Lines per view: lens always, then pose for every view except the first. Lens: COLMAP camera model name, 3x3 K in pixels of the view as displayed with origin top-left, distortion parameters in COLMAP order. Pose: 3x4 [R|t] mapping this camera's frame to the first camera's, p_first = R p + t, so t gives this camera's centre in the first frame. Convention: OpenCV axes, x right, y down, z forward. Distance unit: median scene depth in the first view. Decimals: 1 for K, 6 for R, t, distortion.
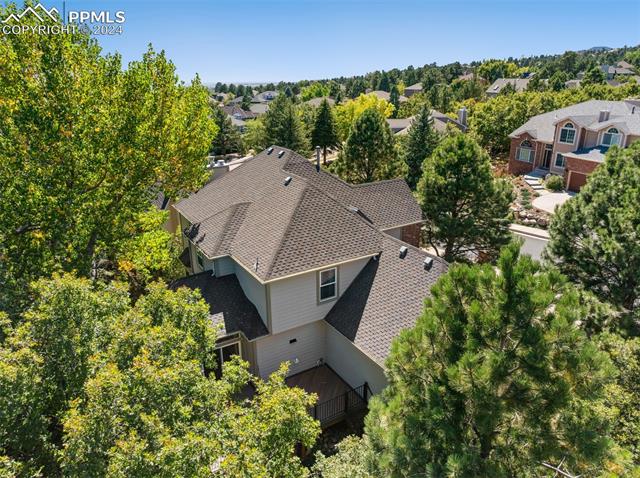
lens RADIAL K [[475.5, 0, 320.0], [0, 475.5, 239.0], [0, 0, 1]] dist [-0.036756, -0.000718]
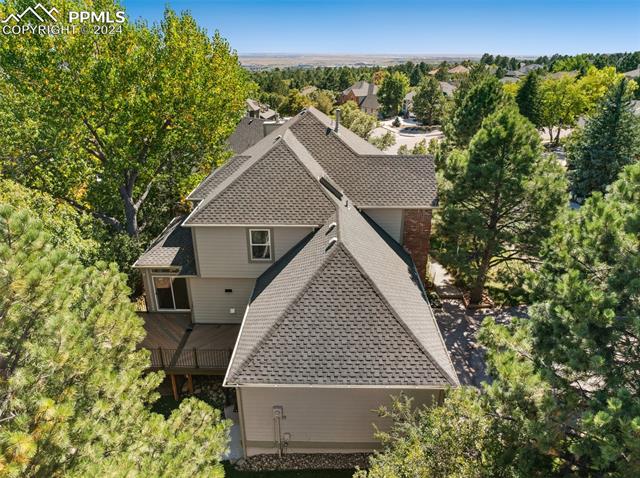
lens RADIAL K [[475.5, 0, 320.0], [0, 475.5, 239.0], [0, 0, 1]] dist [-0.036756, -0.000718]
pose [[0.815107, 0.213929, -0.538363, 0.644889], [-0.186551, 0.976745, 0.105680, -0.042876], [0.548451, 0.014292, 0.836060, 0.242284]]
